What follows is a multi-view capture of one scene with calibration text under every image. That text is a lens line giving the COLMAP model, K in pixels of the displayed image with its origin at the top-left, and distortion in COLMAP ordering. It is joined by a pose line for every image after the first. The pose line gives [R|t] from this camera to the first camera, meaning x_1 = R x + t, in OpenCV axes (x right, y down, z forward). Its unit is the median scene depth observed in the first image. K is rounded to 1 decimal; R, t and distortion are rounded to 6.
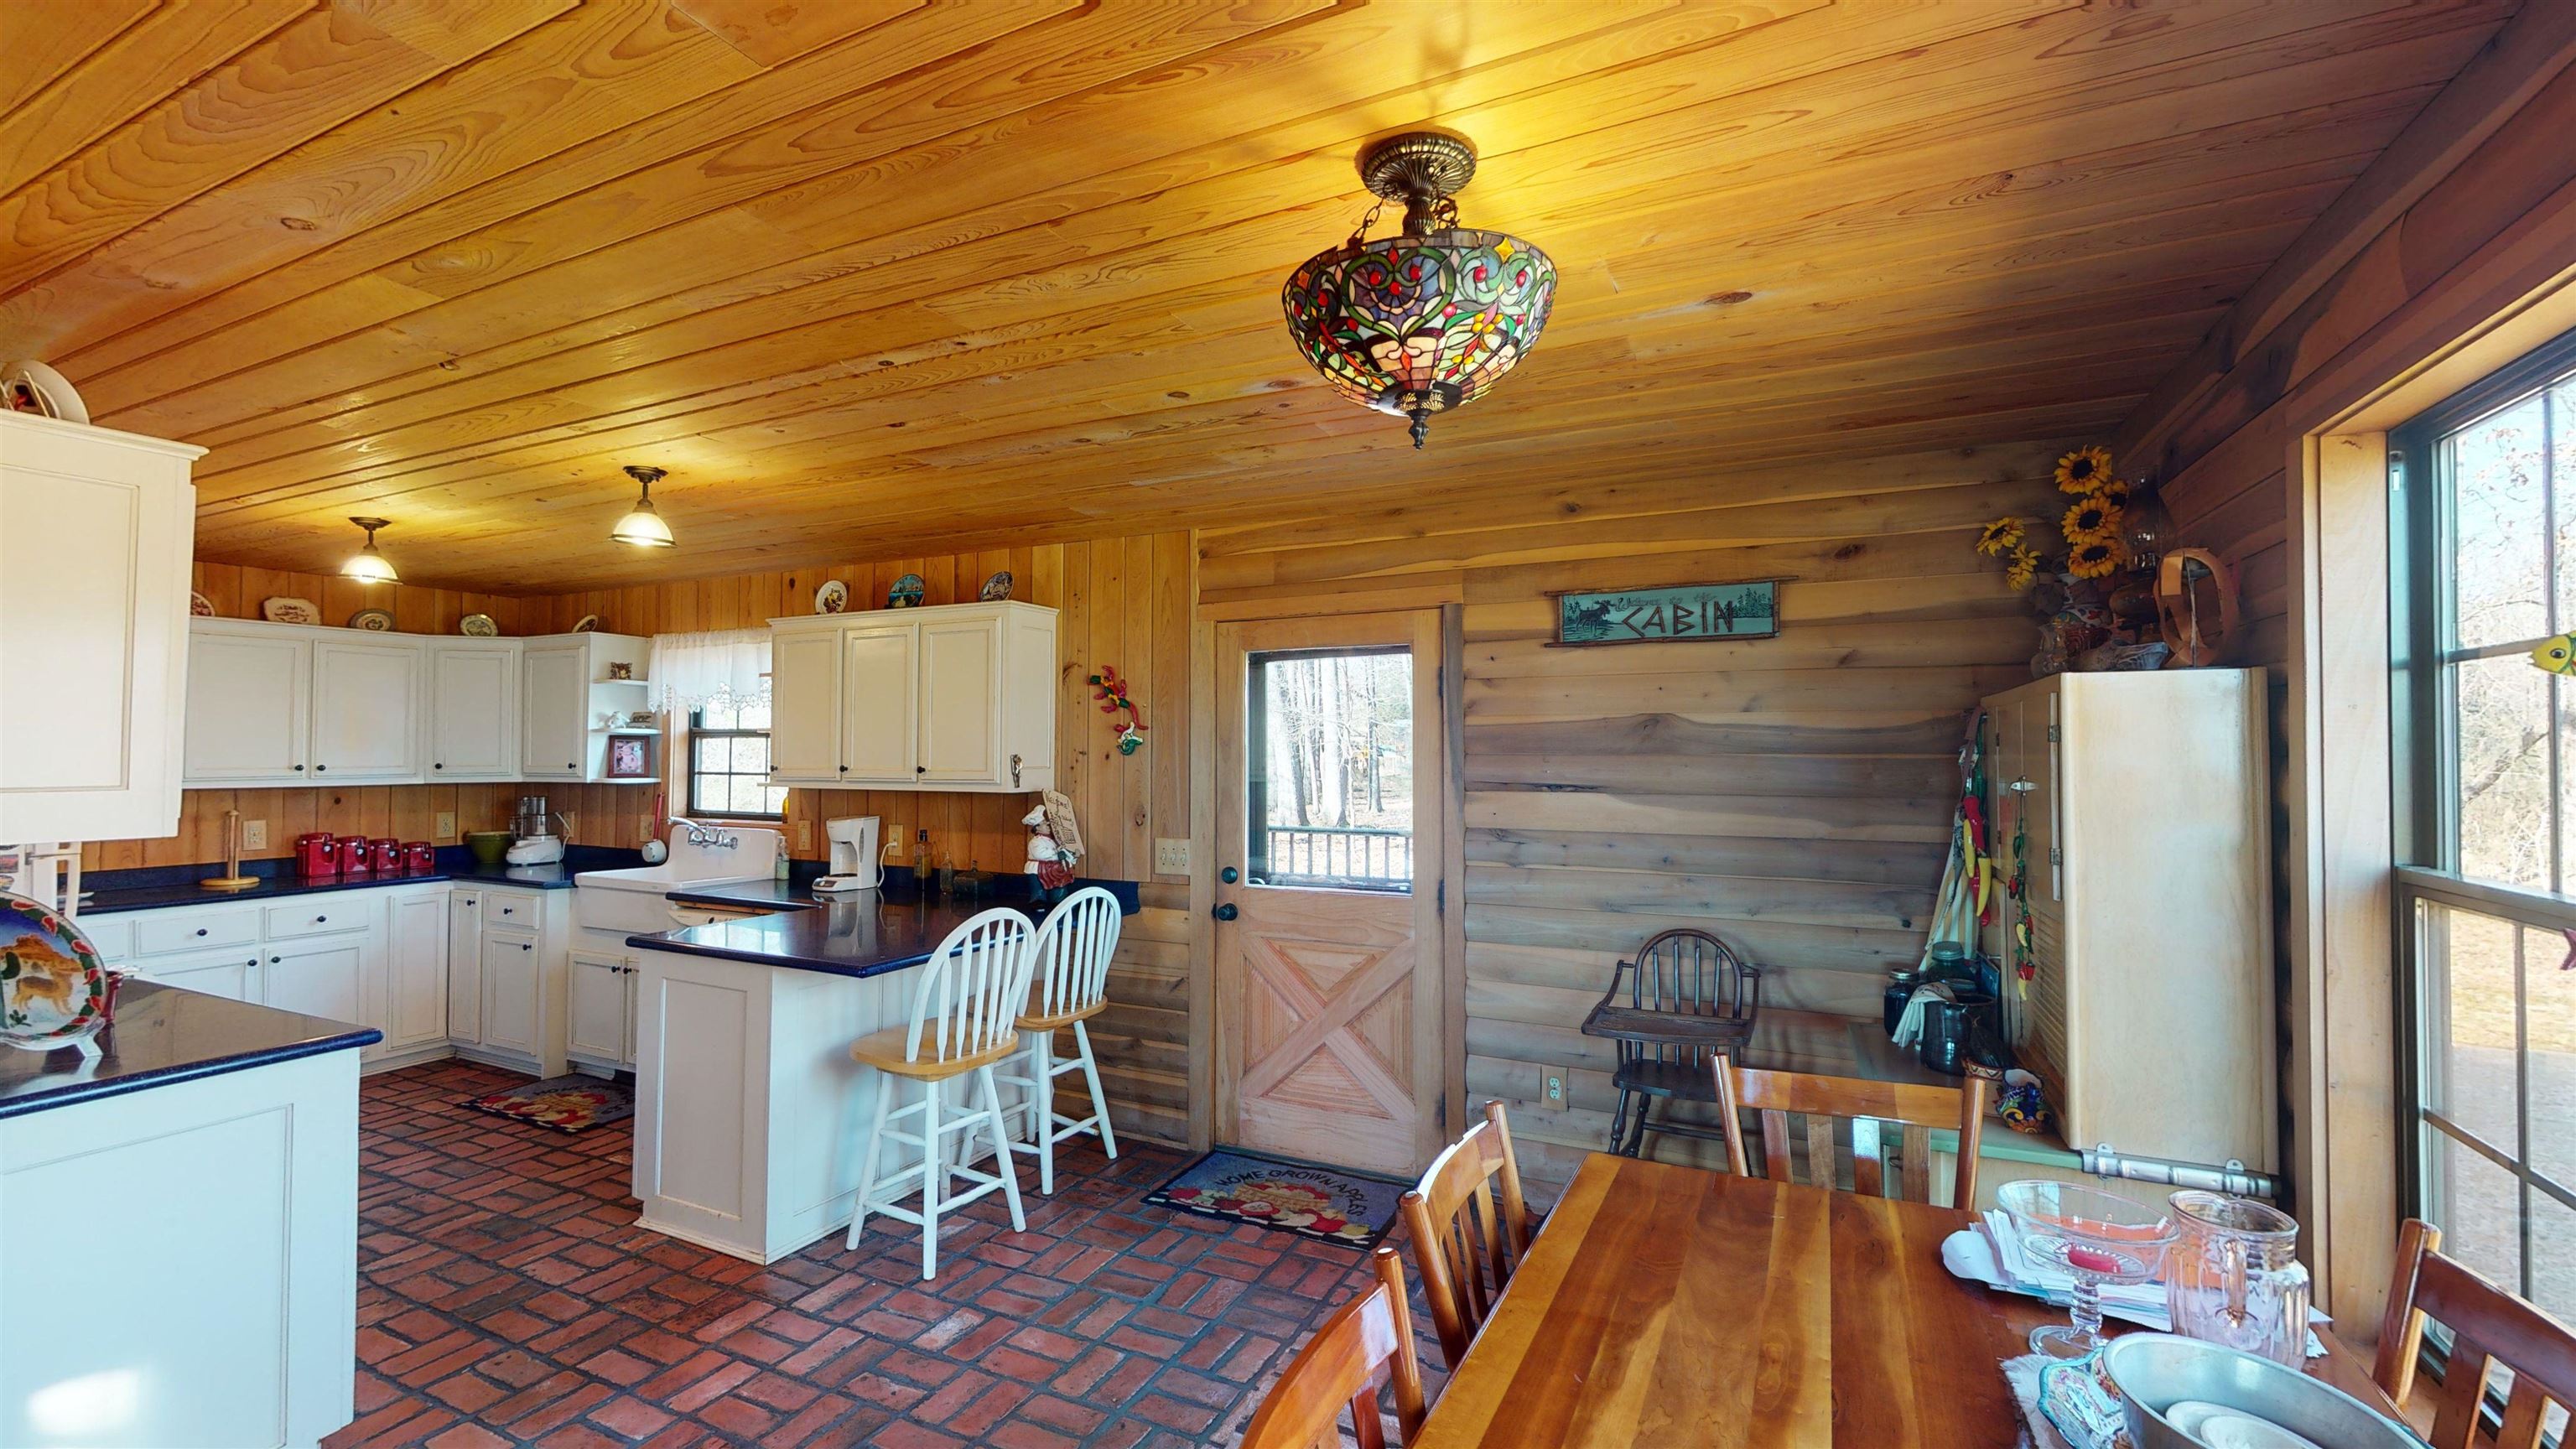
lens RADIAL K [[1068.5, 0, 1278.6], [0, 1068.5, 729.3], [0, 0, 1]] dist [0.003509, 0.000522]
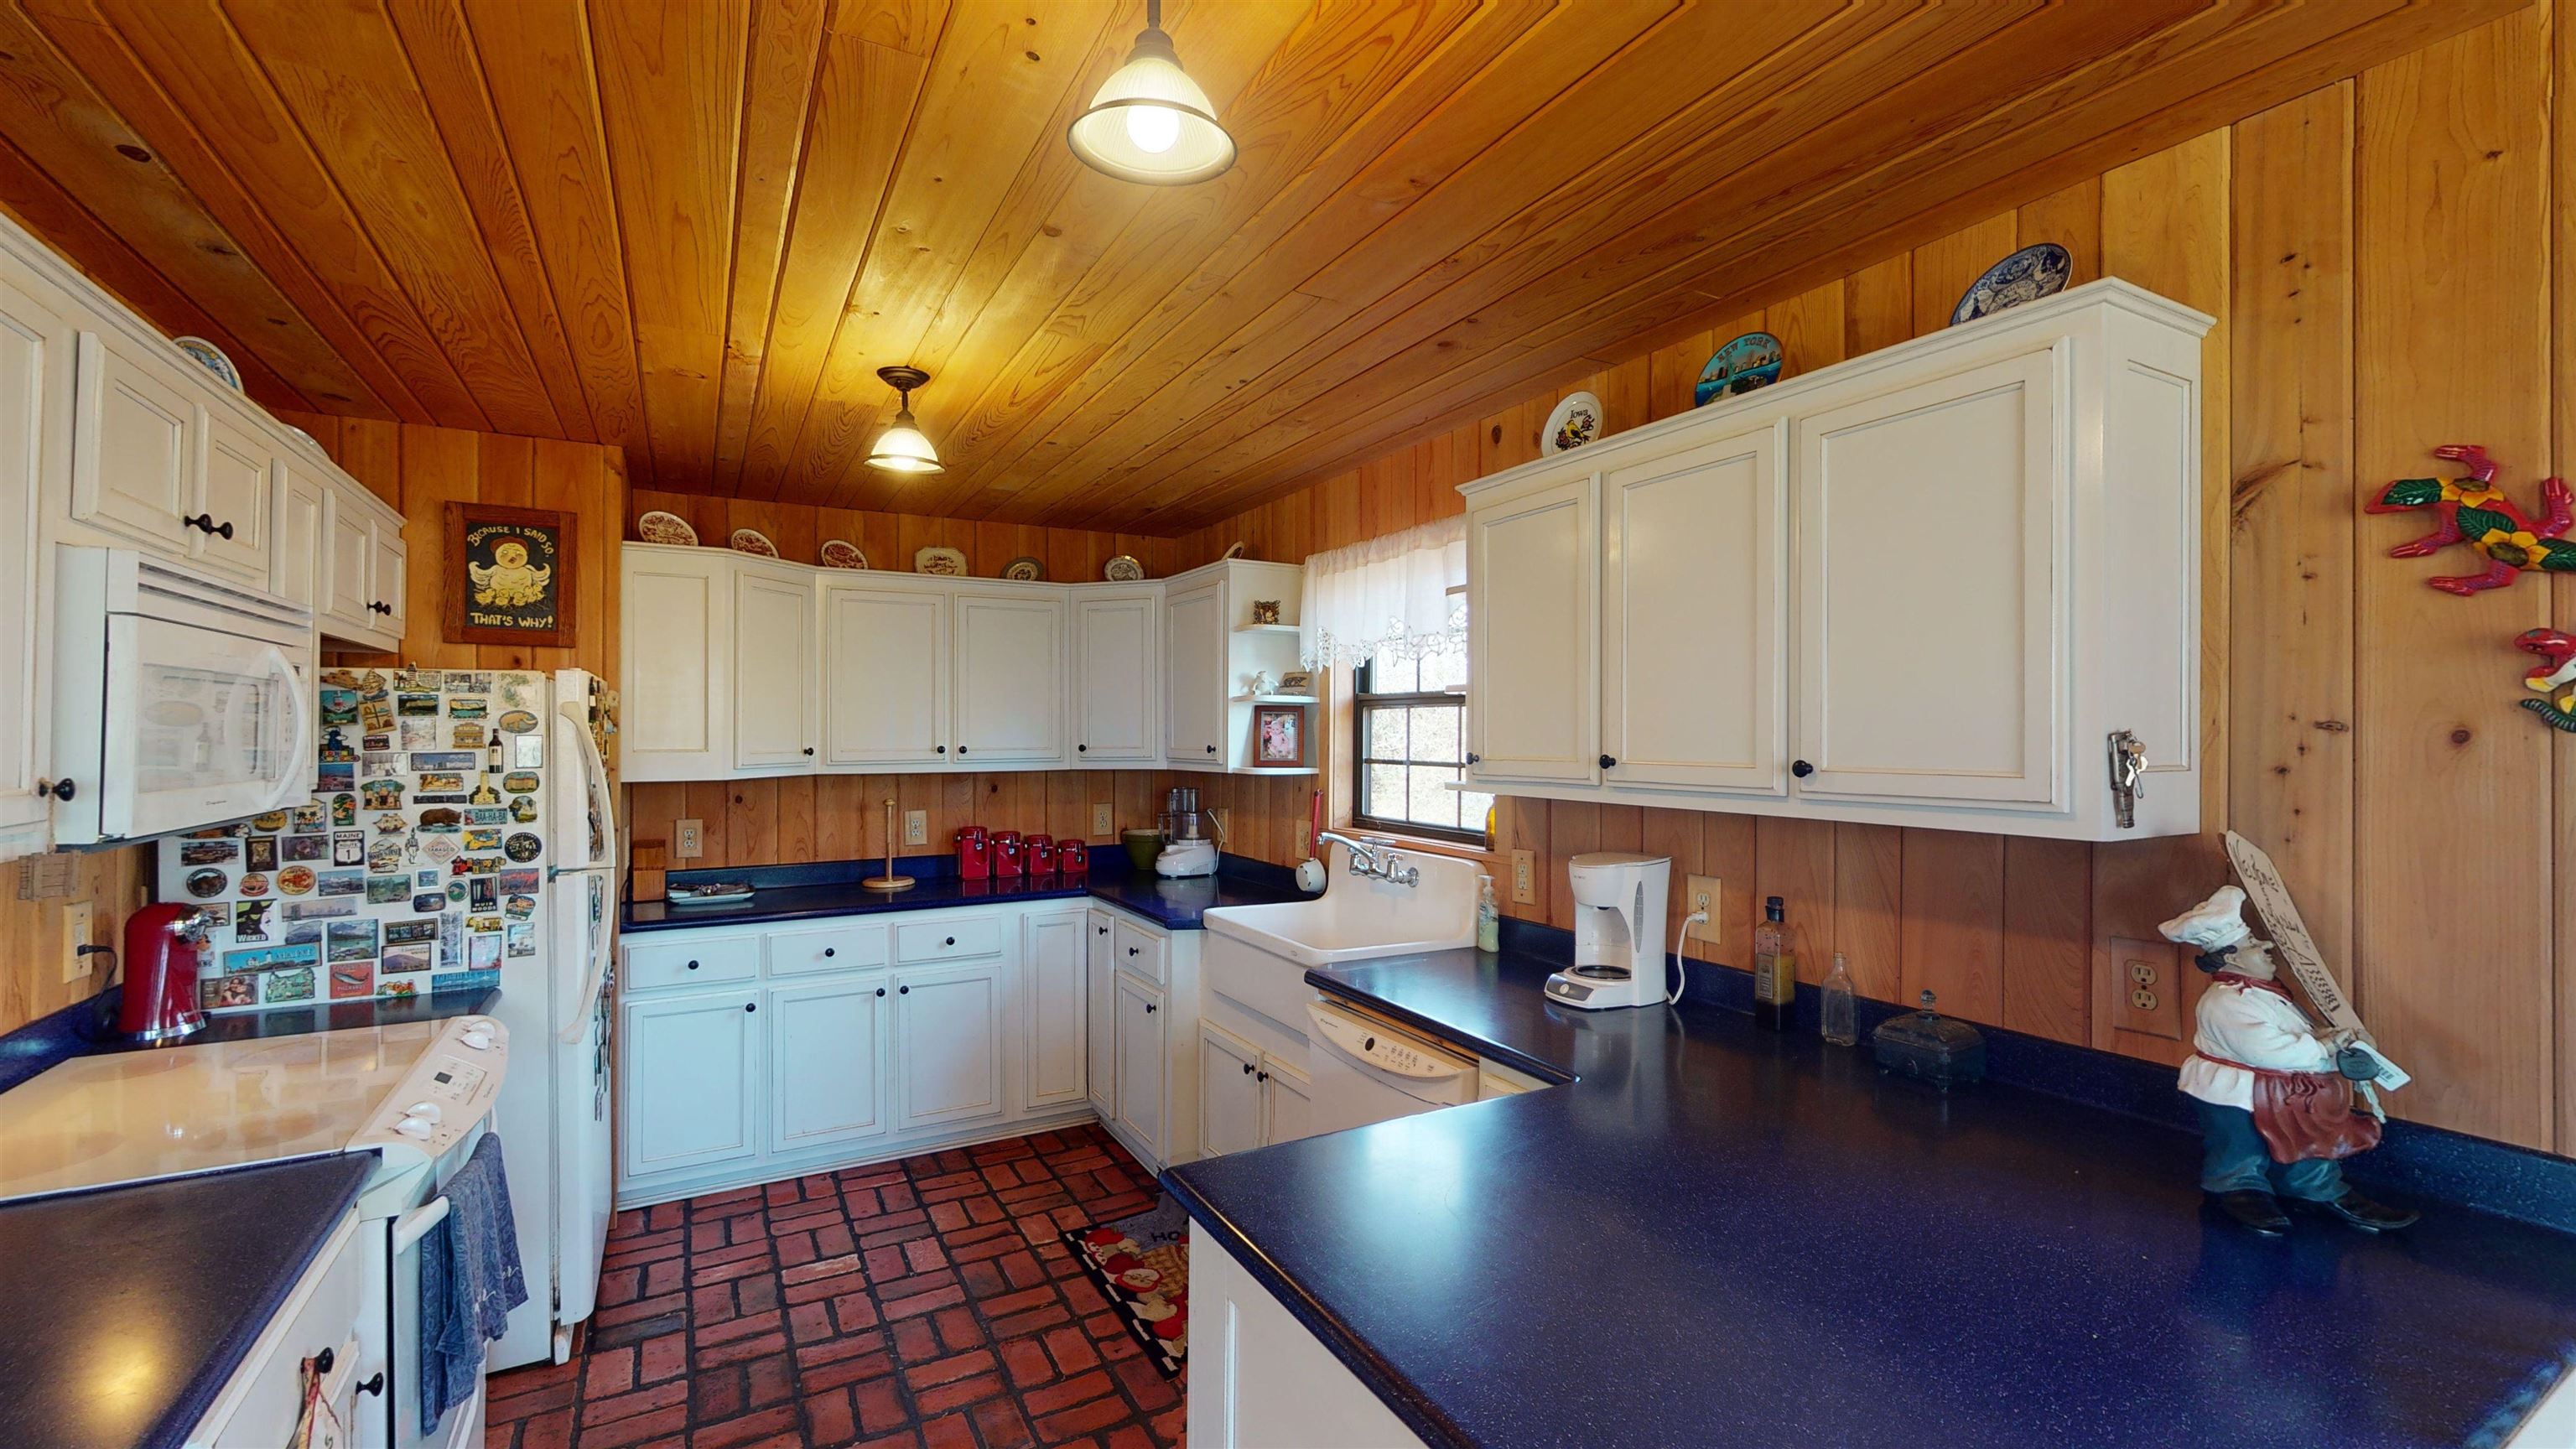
lens RADIAL K [[1068.5, 0, 1285.5], [0, 1068.5, 725.7], [0, 0, 1]] dist [0.003509, 0.000522]
pose [[0.819897, -0.004800, -0.572490, -0.224316], [0.013808, 0.999840, 0.011393, 0.011916], [0.572344, -0.017246, 0.819832, 0.470198]]
